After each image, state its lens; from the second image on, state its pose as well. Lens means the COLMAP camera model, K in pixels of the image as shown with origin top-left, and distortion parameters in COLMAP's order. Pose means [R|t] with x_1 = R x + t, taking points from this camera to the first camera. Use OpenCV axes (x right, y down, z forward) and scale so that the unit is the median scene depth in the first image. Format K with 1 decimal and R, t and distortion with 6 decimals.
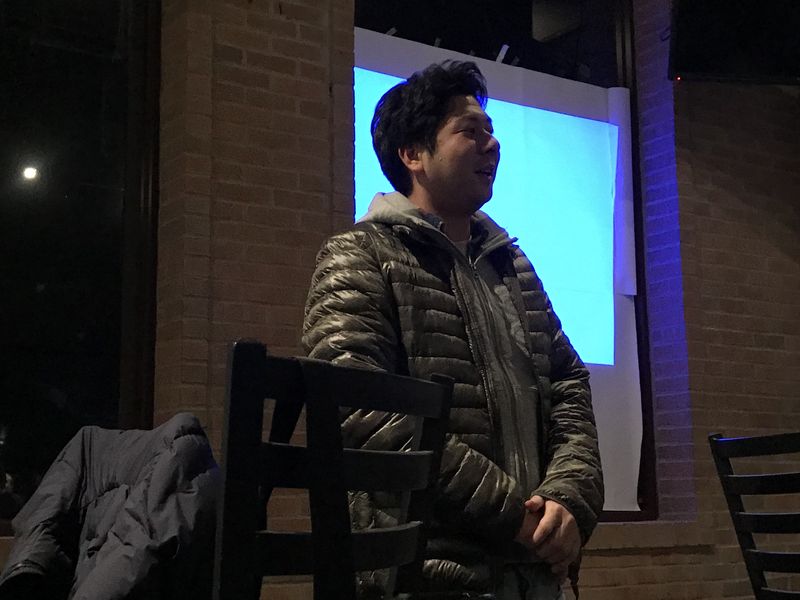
lens RADIAL K [[1226.5, 0, 377.4], [0, 1226.5, 270.1], [0, 0, 1]] dist [0.147163, 0.000000]
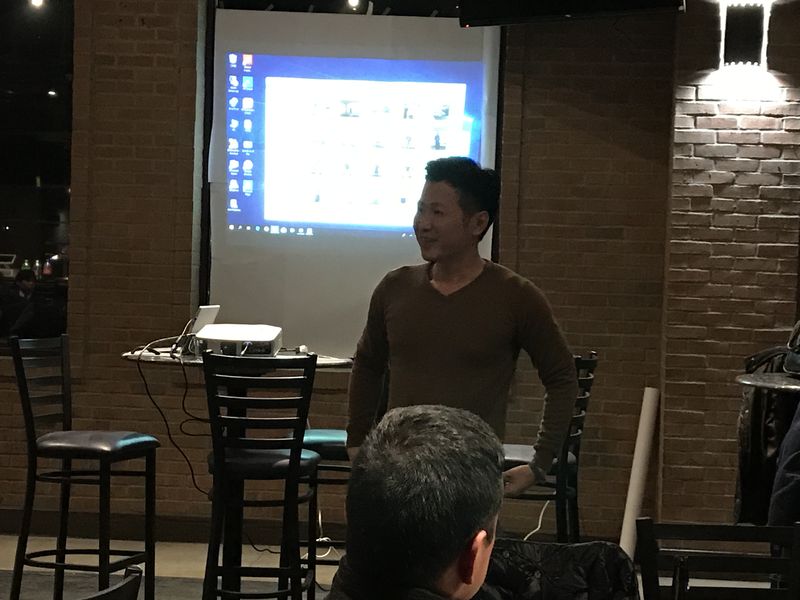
lens RADIAL K [[1574.9, 0, 406.5], [0, 1574.9, 300.7], [0, 0, 1]] dist [0.168892, 0.000000]
pose [[0.784800, 0.051496, -0.617606, 1.360304], [0.072960, 0.981935, 0.174586, -0.190948], [0.615440, -0.182076, 0.766865, -0.332230]]
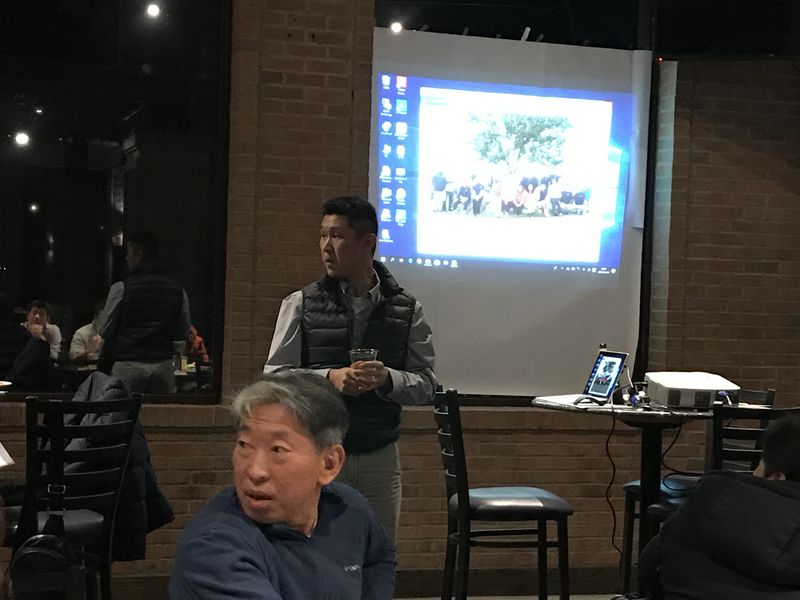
lens RADIAL K [[1631.4, 0, 405.7], [0, 1631.4, 299.9], [0, 0, 1]] dist [0.245280, 0.000000]
pose [[0.958690, 0.043799, -0.281062, 0.541258], [0.010124, 0.982195, 0.187590, -0.264060], [0.284274, -0.182686, 0.941177, -0.736187]]
